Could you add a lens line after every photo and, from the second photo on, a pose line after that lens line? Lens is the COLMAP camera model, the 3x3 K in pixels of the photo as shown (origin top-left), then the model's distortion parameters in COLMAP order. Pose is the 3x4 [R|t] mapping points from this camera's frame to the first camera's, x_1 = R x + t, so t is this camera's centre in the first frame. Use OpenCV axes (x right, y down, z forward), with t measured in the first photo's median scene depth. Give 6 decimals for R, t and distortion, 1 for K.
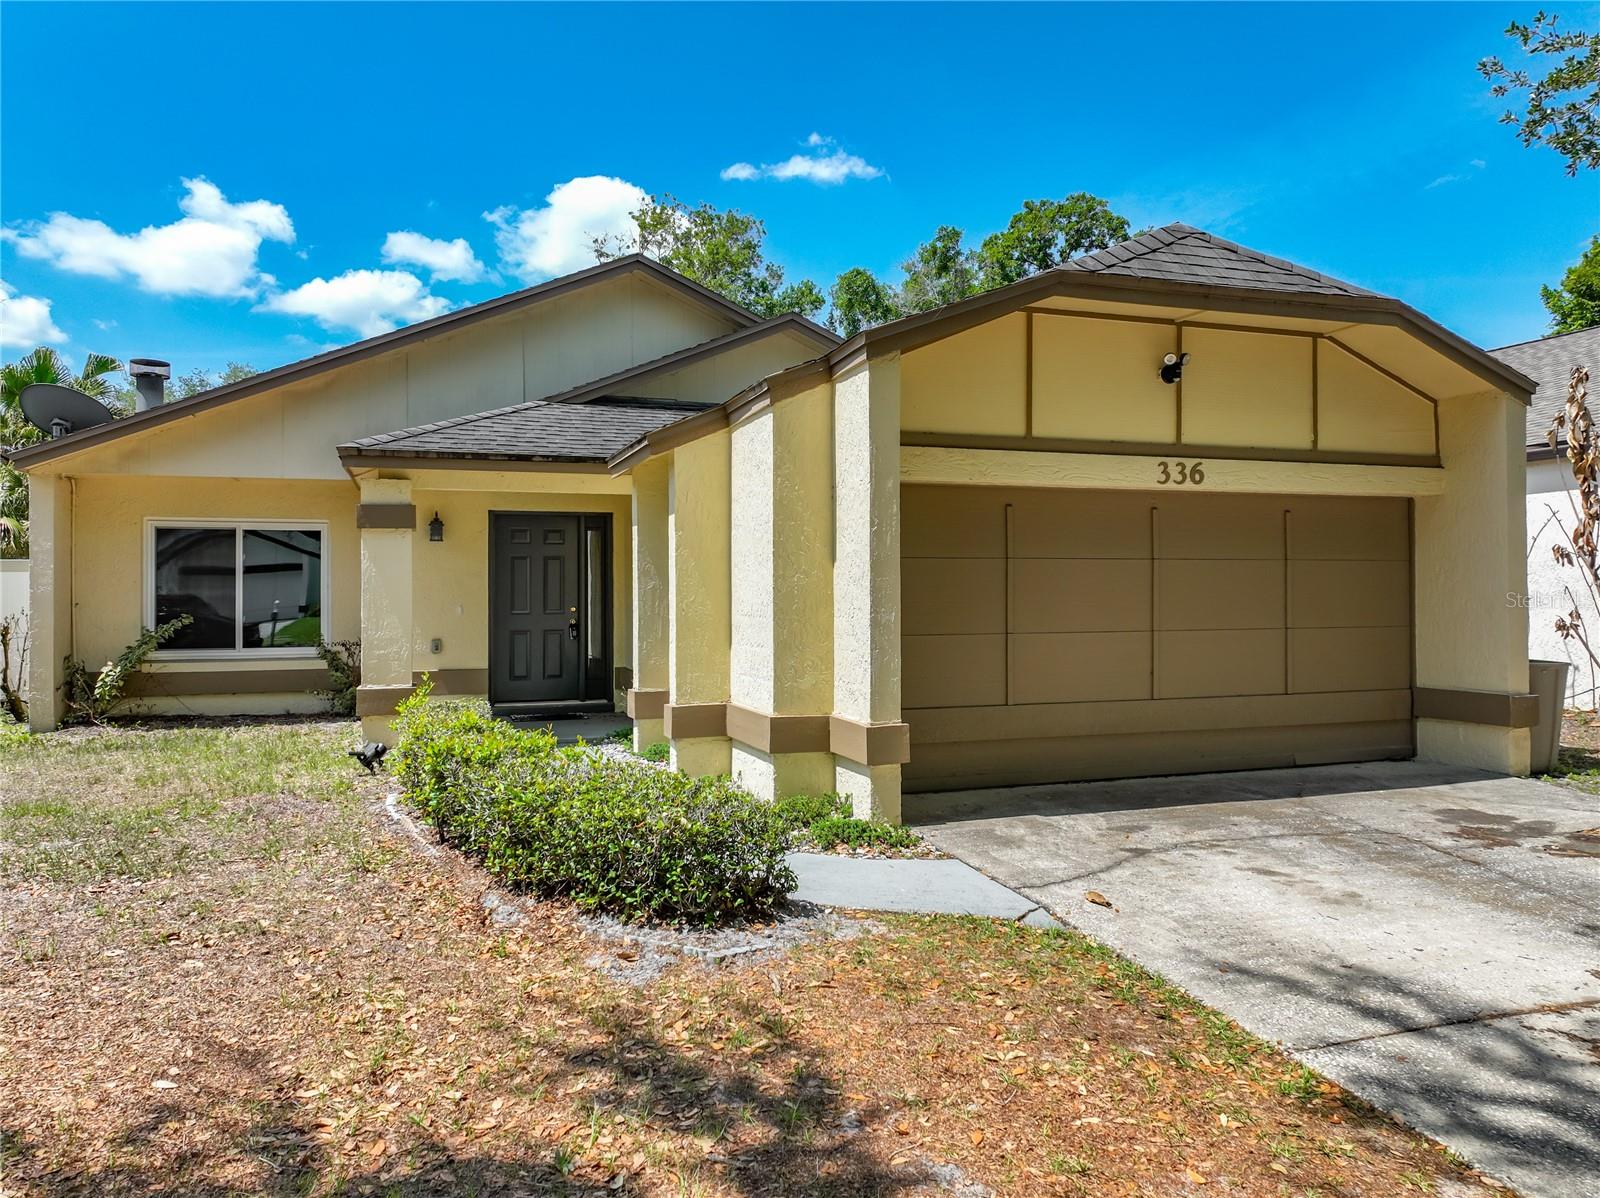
lens RADIAL K [[1130.9, 0, 799.3], [0, 1130.9, 570.9], [0, 0, 1]] dist [0.007121, 0.021168]
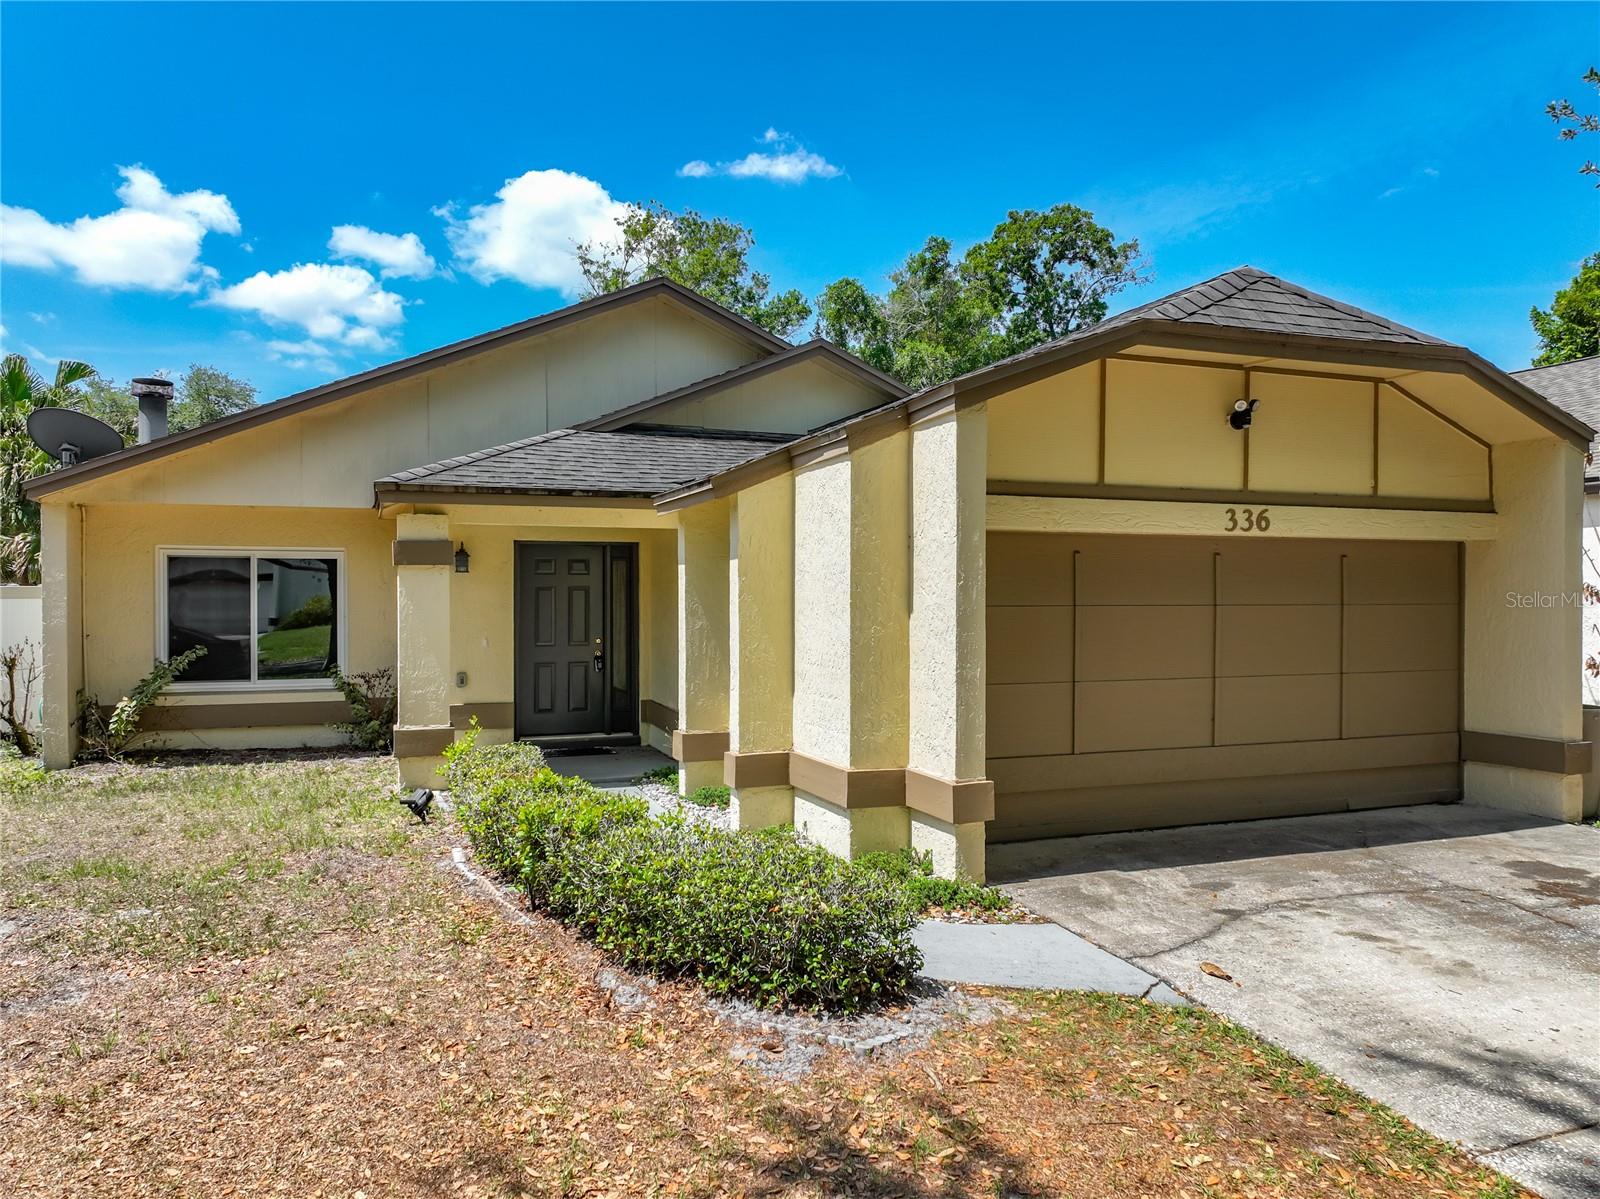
lens RADIAL K [[1137.0, 0, 800.0], [0, 1137.0, 599.5], [0, 0, 1]] dist [-0.002843, 0.030244]
pose [[0.999458, 0.004221, 0.032644, -0.089015], [-0.004908, 0.999768, 0.020971, -0.036523], [-0.032548, -0.021120, 0.999247, 0.015117]]
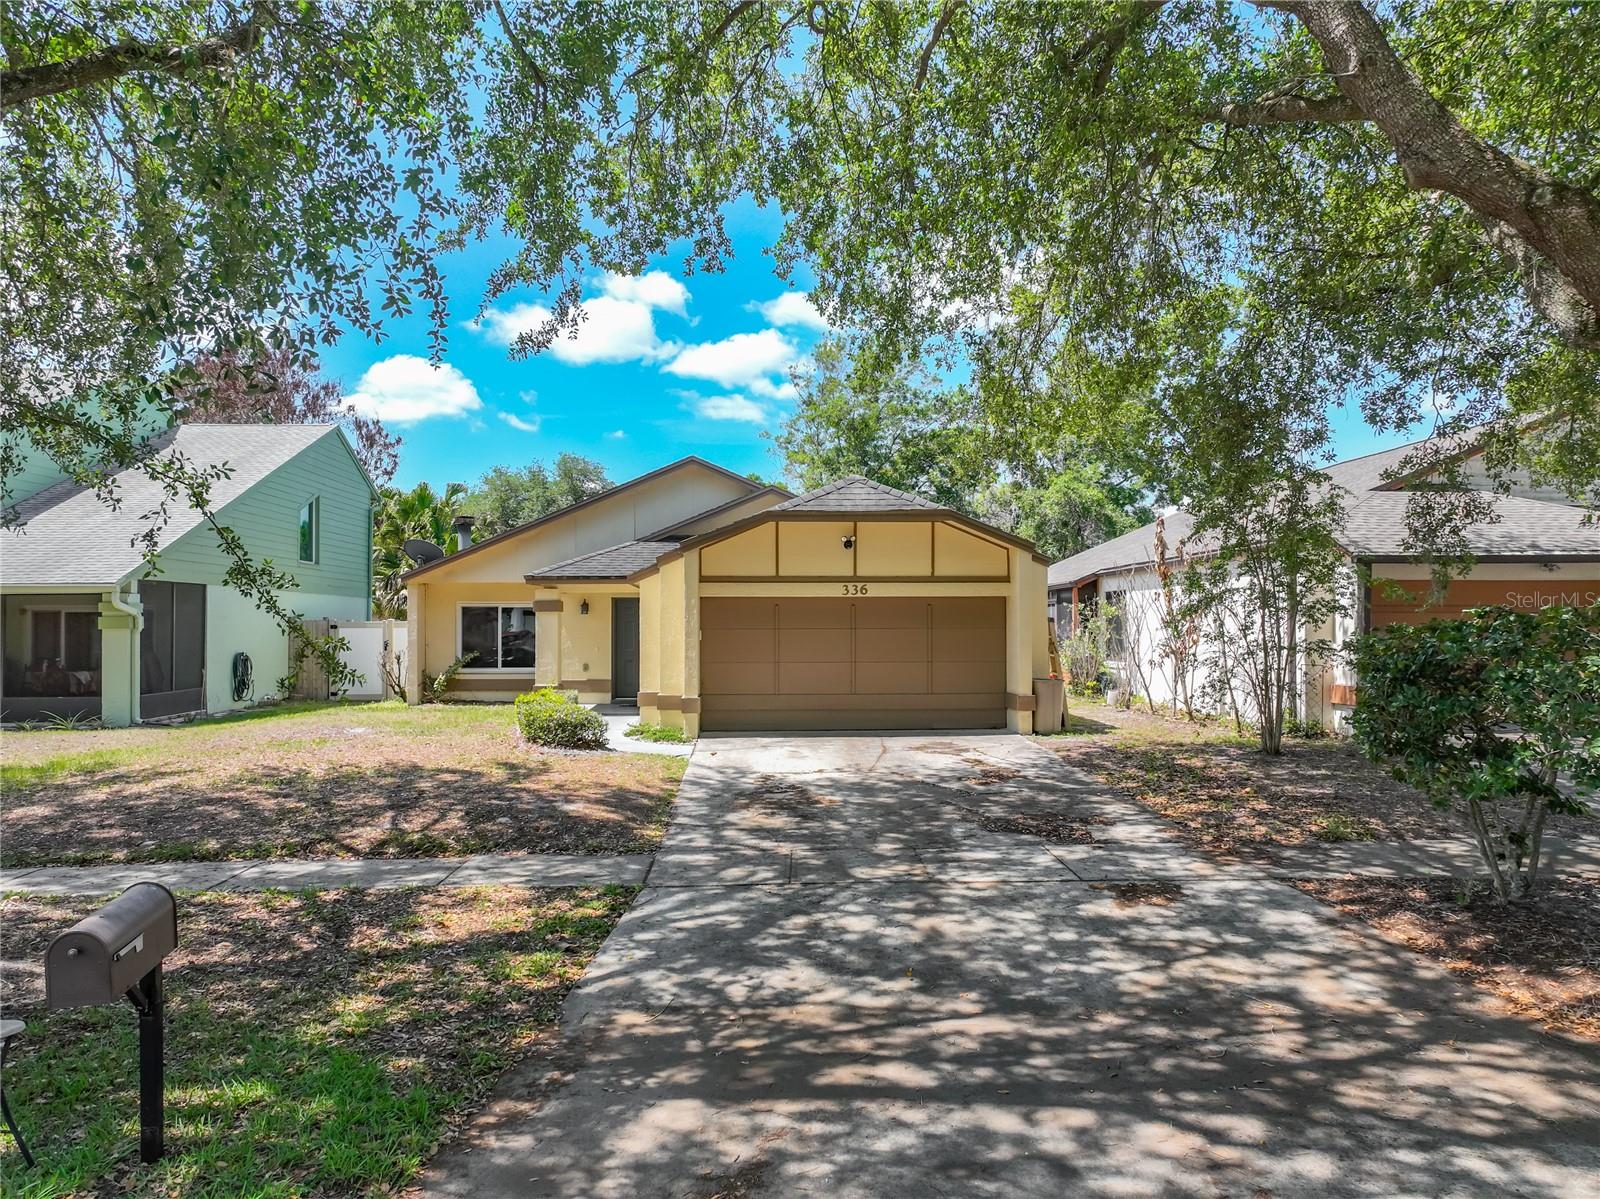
lens RADIAL K [[1144.6, 0, 800.0], [0, 1144.6, 599.5], [0, 0, 1]] dist [-0.028871, -0.001402]
pose [[0.959934, -0.005893, -0.280164, 0.866800], [0.004506, 0.999974, -0.005594, -0.056854], [0.280190, 0.004107, 0.959936, -1.164554]]
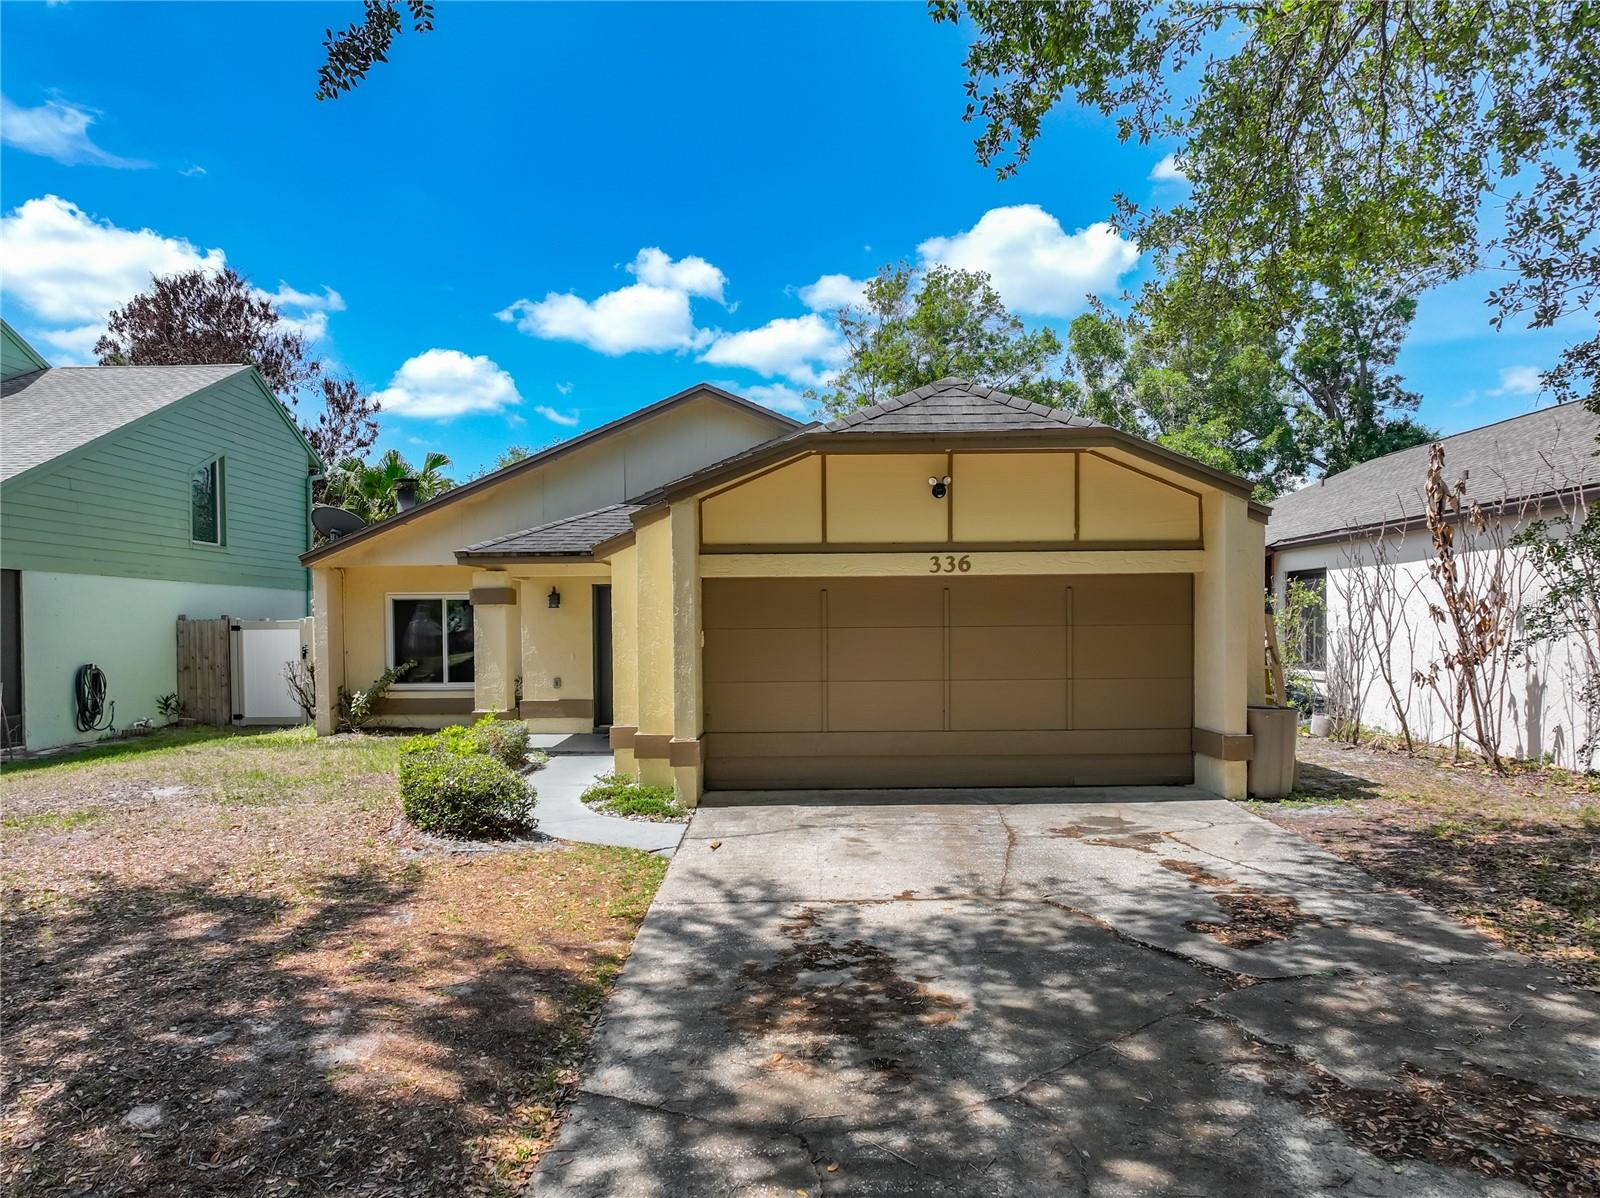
lens RADIAL K [[1145.3, 0, 789.7], [0, 1145.3, 650.2], [0, 0, 1]] dist [0.002595, 0.001400]
pose [[0.945848, 0.002186, -0.324602, 0.609066], [0.011939, 0.999066, 0.041517, -0.043607], [0.324390, -0.043144, 0.944939, -0.361169]]
